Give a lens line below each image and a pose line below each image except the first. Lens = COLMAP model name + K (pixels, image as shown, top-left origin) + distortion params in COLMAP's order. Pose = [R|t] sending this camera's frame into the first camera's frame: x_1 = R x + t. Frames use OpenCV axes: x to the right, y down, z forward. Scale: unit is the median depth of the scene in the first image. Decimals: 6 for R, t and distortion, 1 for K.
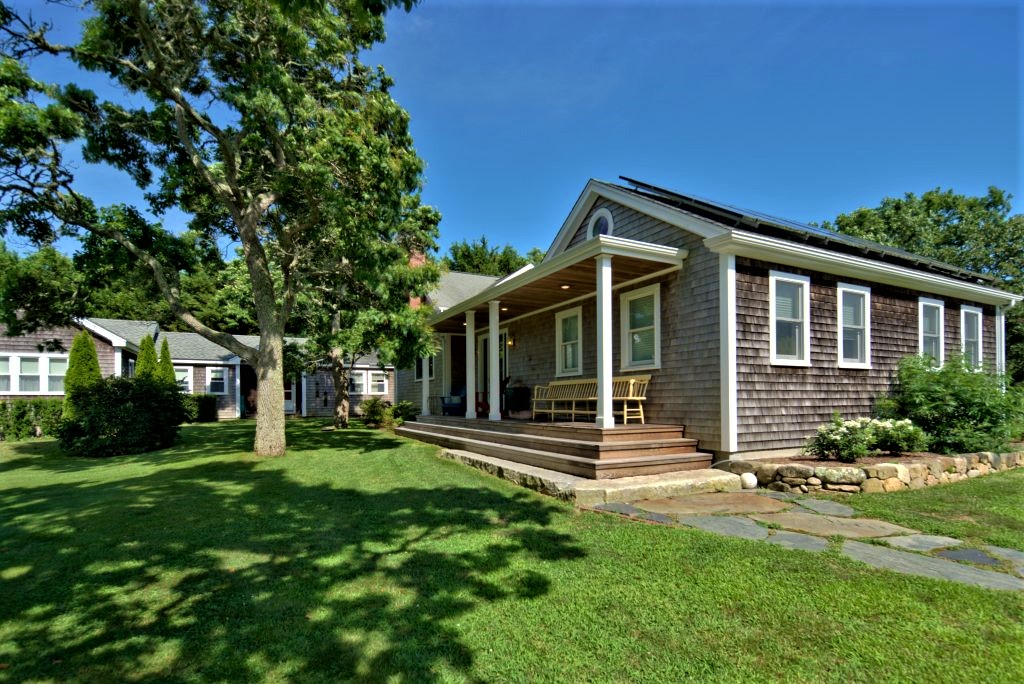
lens RADIAL K [[489.1, 0, 508.2], [0, 489.1, 401.7], [0, 0, 1]] dist [-0.000267, -0.000161]
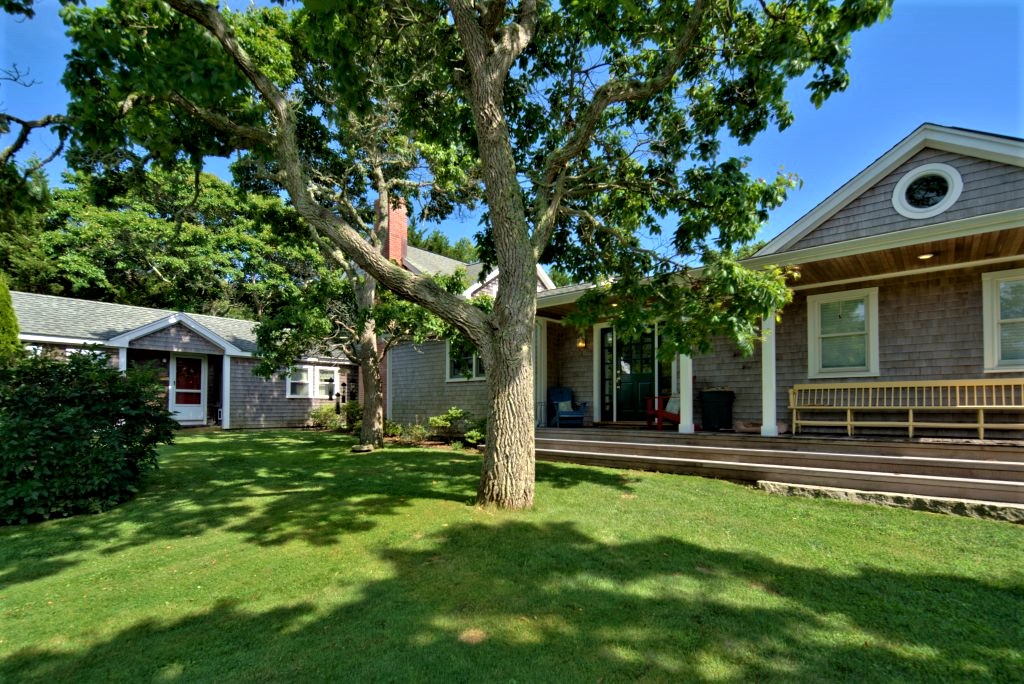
lens RADIAL K [[489.1, 0, 508.2], [0, 489.1, 401.7], [0, 0, 1]] dist [-0.000267, -0.000161]
pose [[0.931484, 0.012205, 0.363579, -0.718468], [-0.006526, 0.999837, -0.016843, 0.002231], [-0.363725, 0.013316, 0.931411, 0.526278]]
